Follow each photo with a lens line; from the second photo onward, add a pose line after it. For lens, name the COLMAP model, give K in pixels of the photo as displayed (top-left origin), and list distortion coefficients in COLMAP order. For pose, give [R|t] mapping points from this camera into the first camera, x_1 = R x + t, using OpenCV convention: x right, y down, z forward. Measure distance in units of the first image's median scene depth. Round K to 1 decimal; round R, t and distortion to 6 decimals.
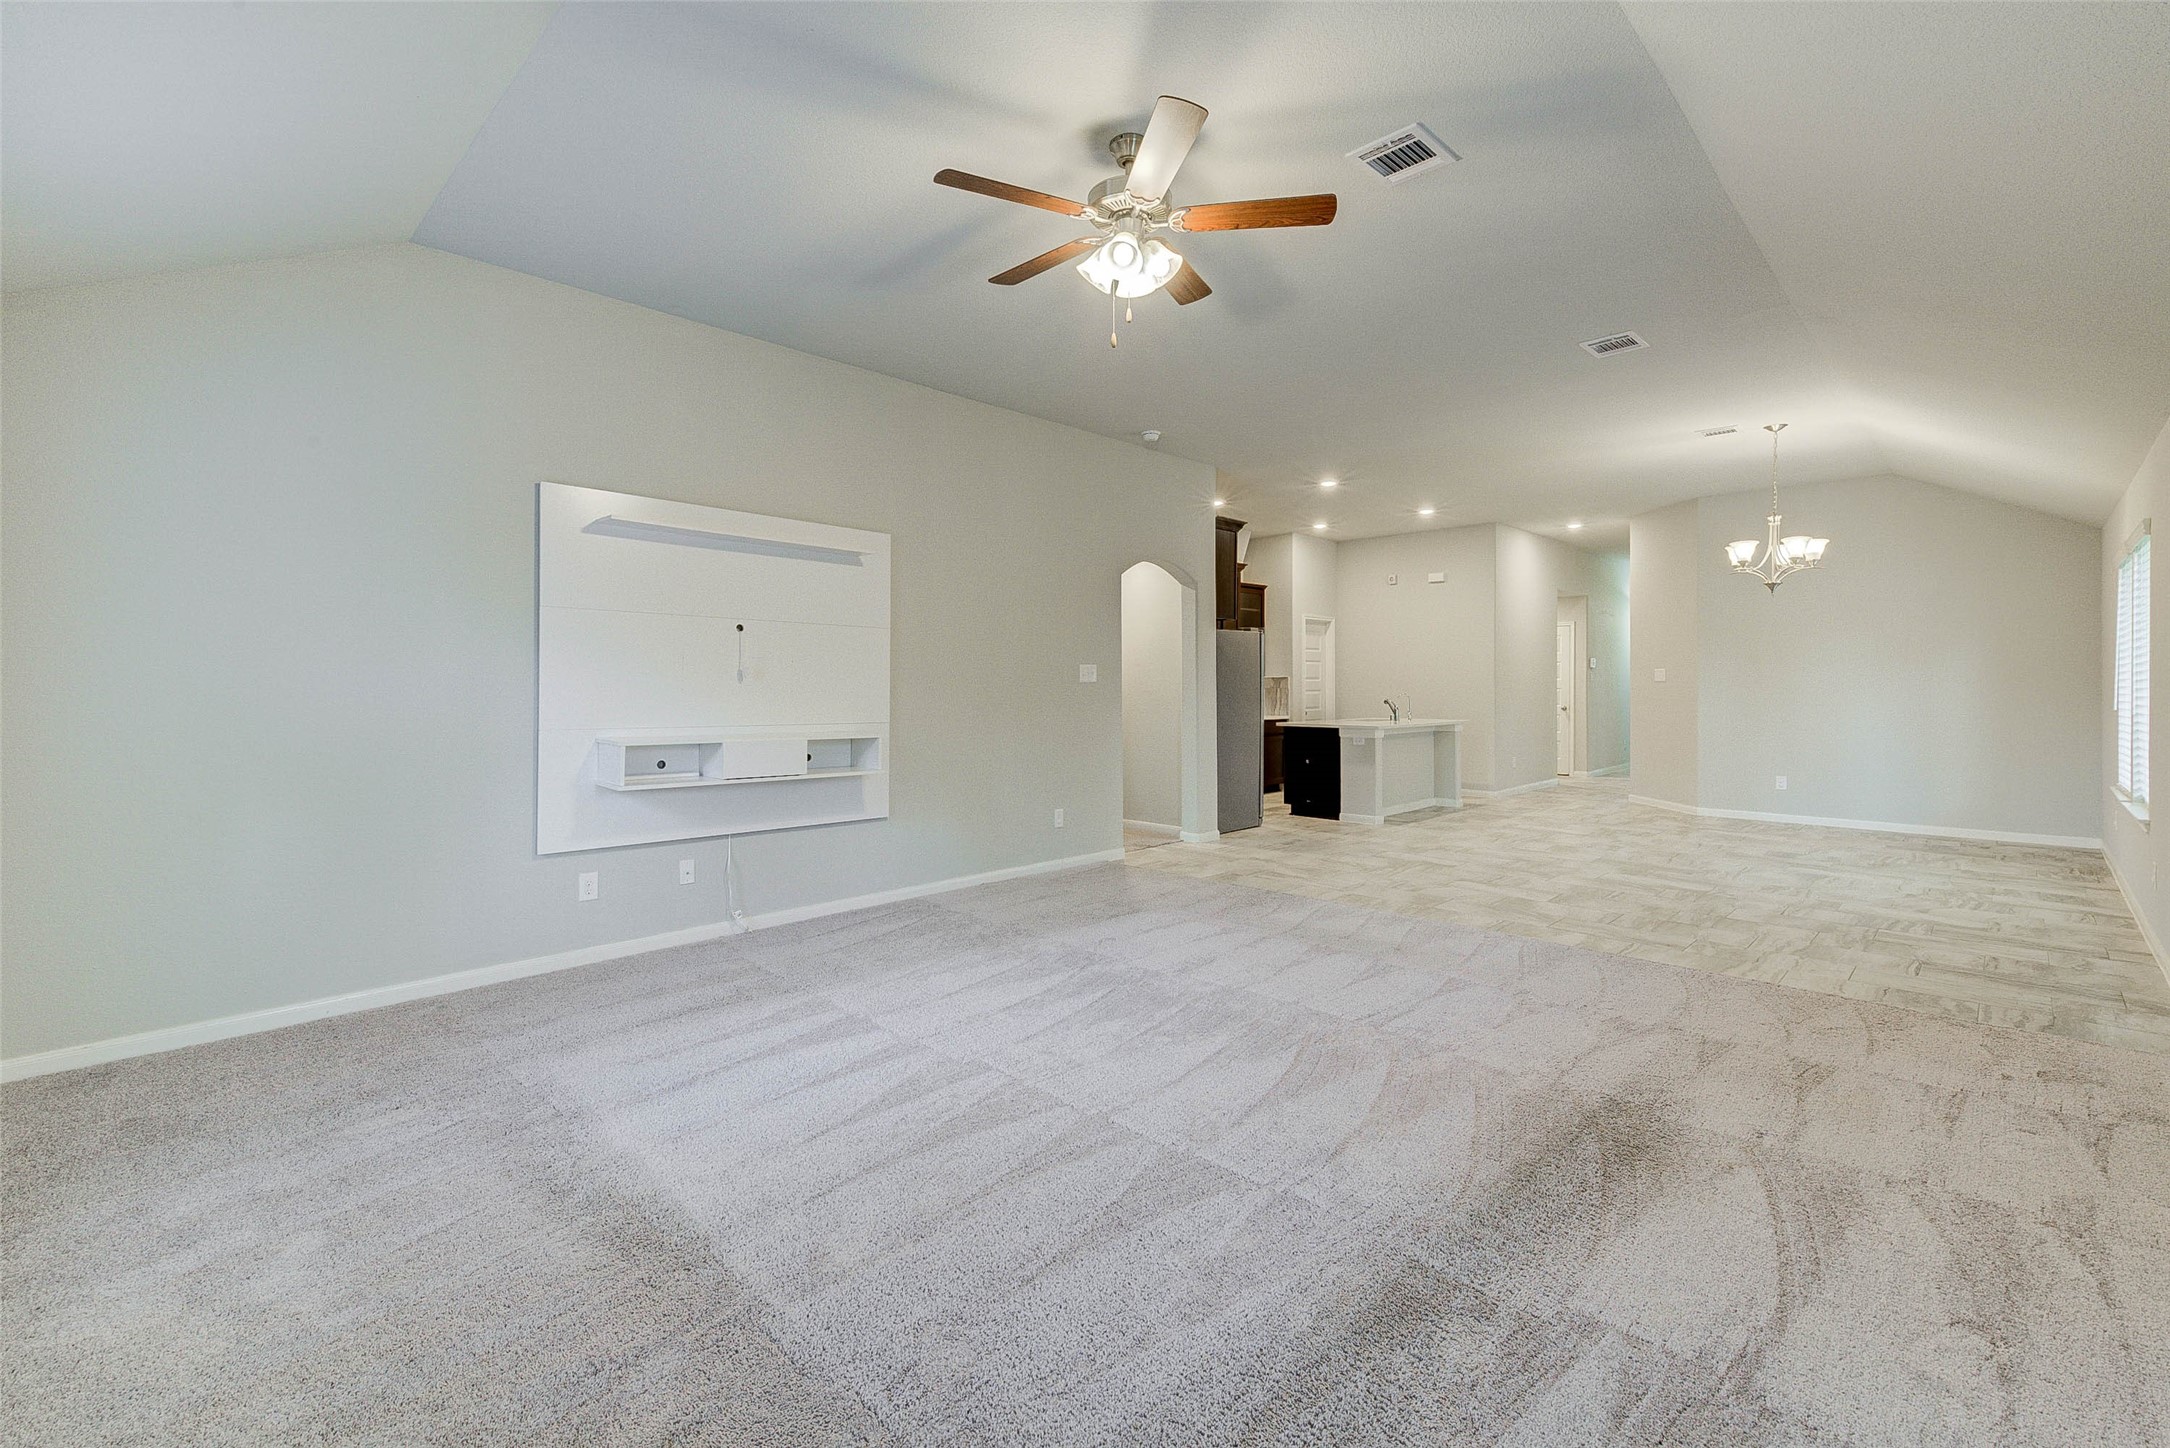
lens RADIAL K [[939.0, 0, 1090.5], [0, 939.0, 709.2], [0, 0, 1]] dist [0.029639, -0.009319]
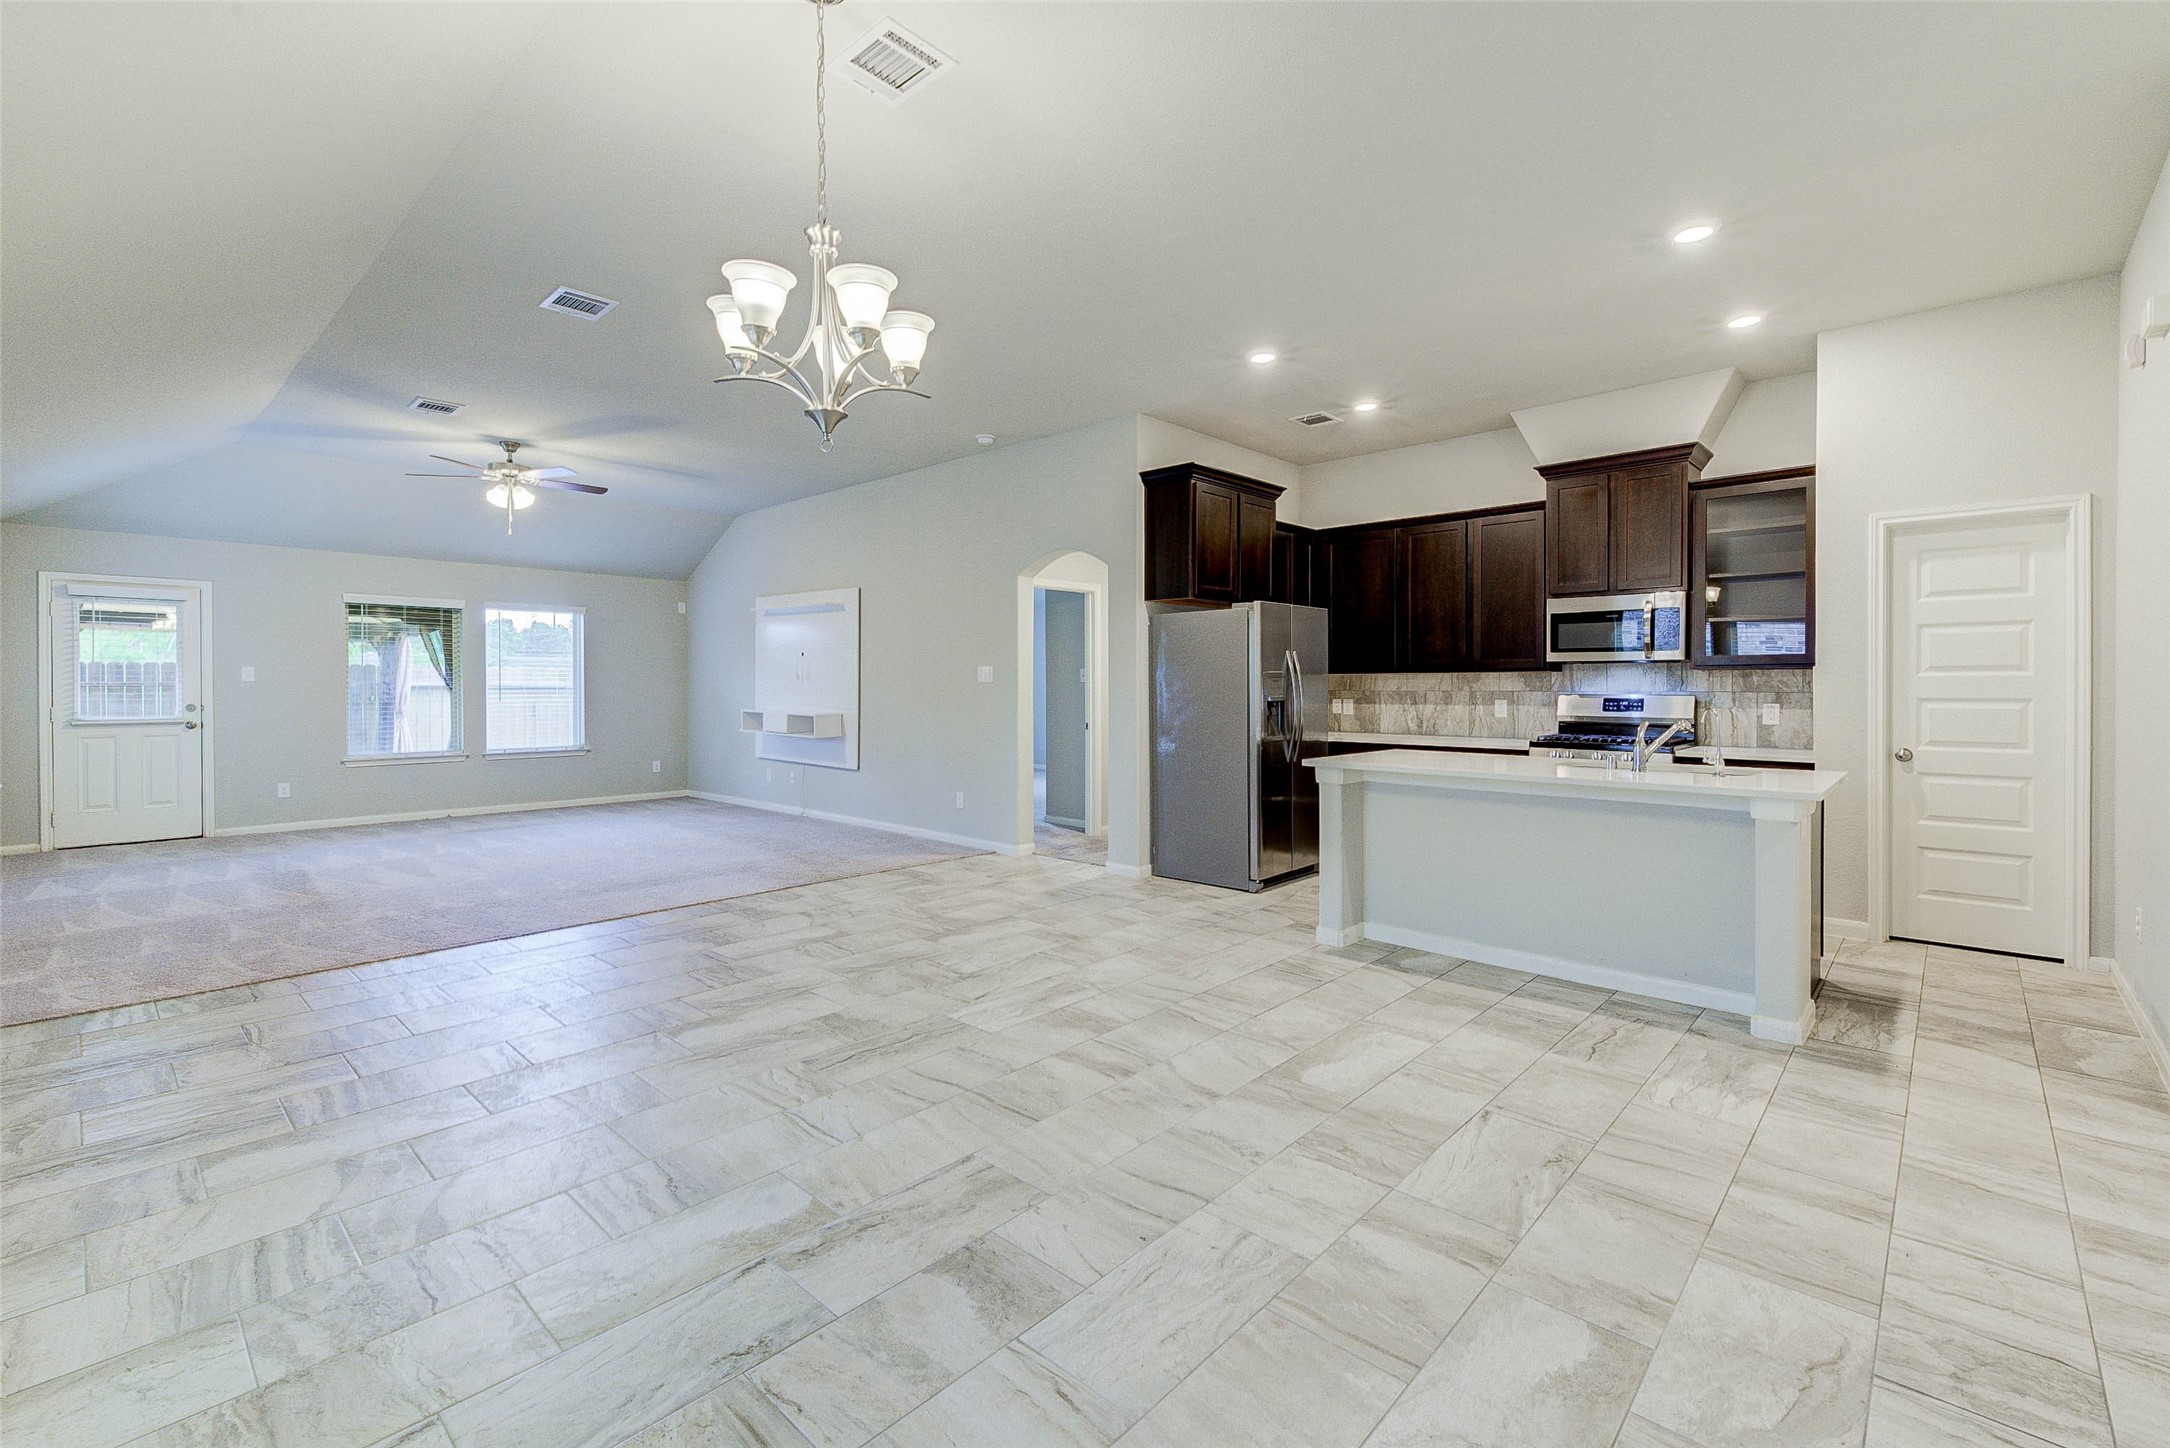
lens RADIAL K [[933.9, 0, 1074.4], [0, 933.9, 719.2], [0, 0, 1]] dist [0.026233, -0.007889]
pose [[0.003995, 0.040771, -0.999161, 1.059355], [-0.024460, 0.998874, 0.040661, -0.032878], [0.999693, 0.024277, 0.004988, 1.075302]]
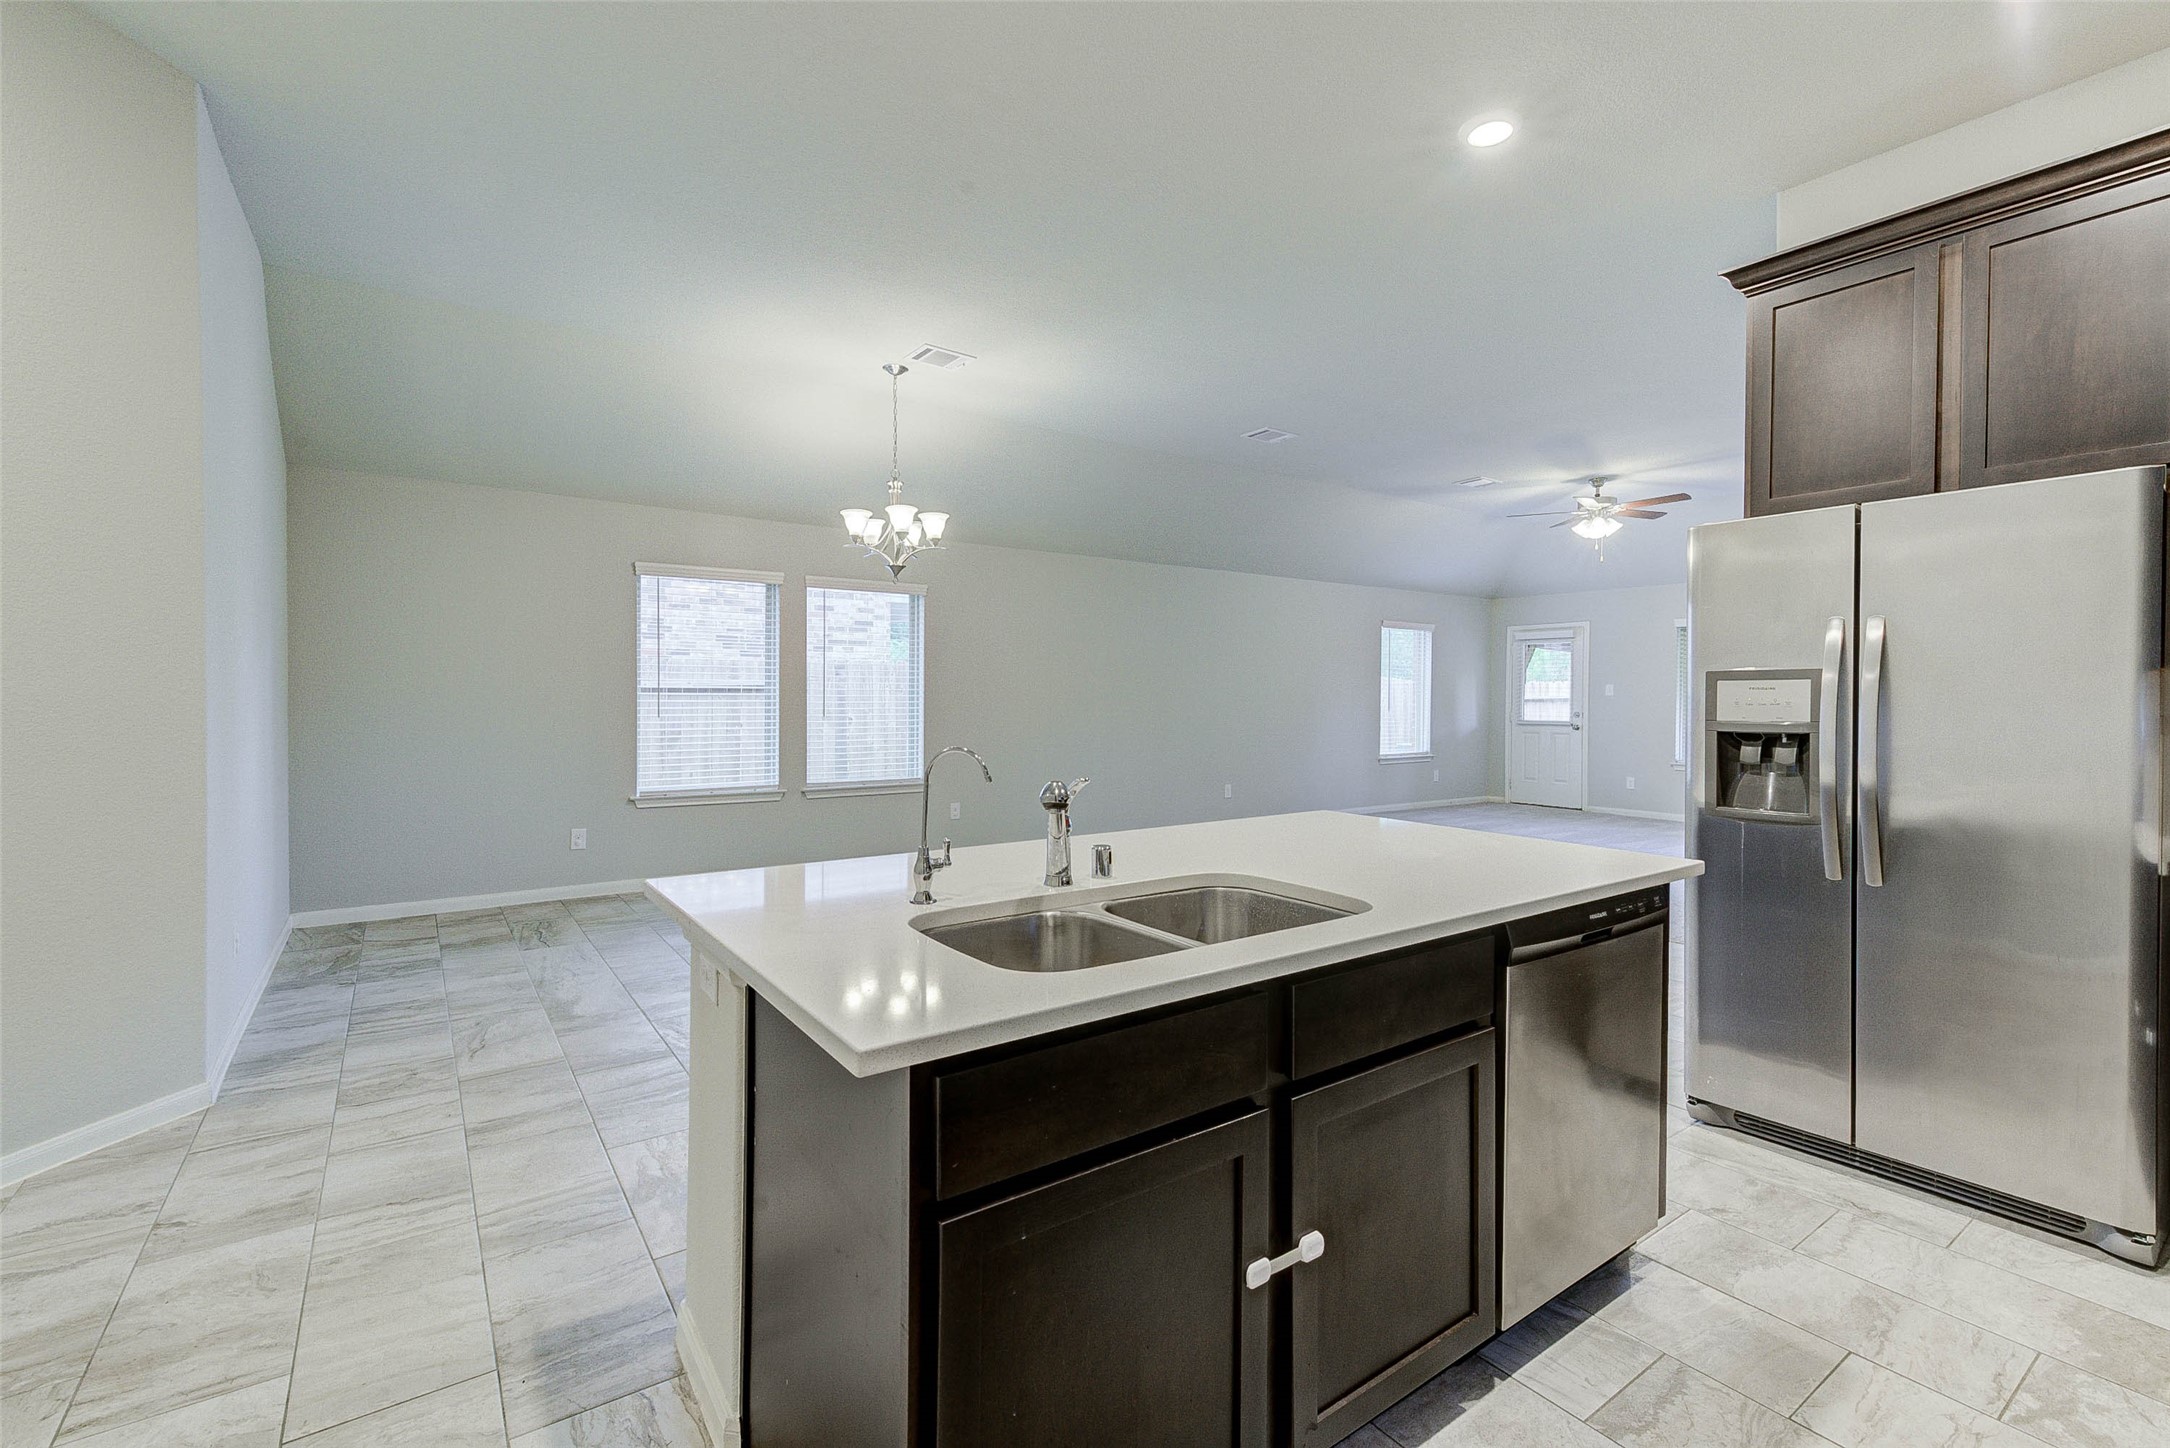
lens RADIAL K [[939.0, 0, 1090.5], [0, 939.0, 709.2], [0, 0, 1]] dist [0.029639, -0.009319]
pose [[-0.982213, -0.008258, 0.187590, 0.402556], [-0.000905, 0.999229, 0.039246, -0.043979], [-0.187770, 0.038378, -0.981463, 1.704884]]
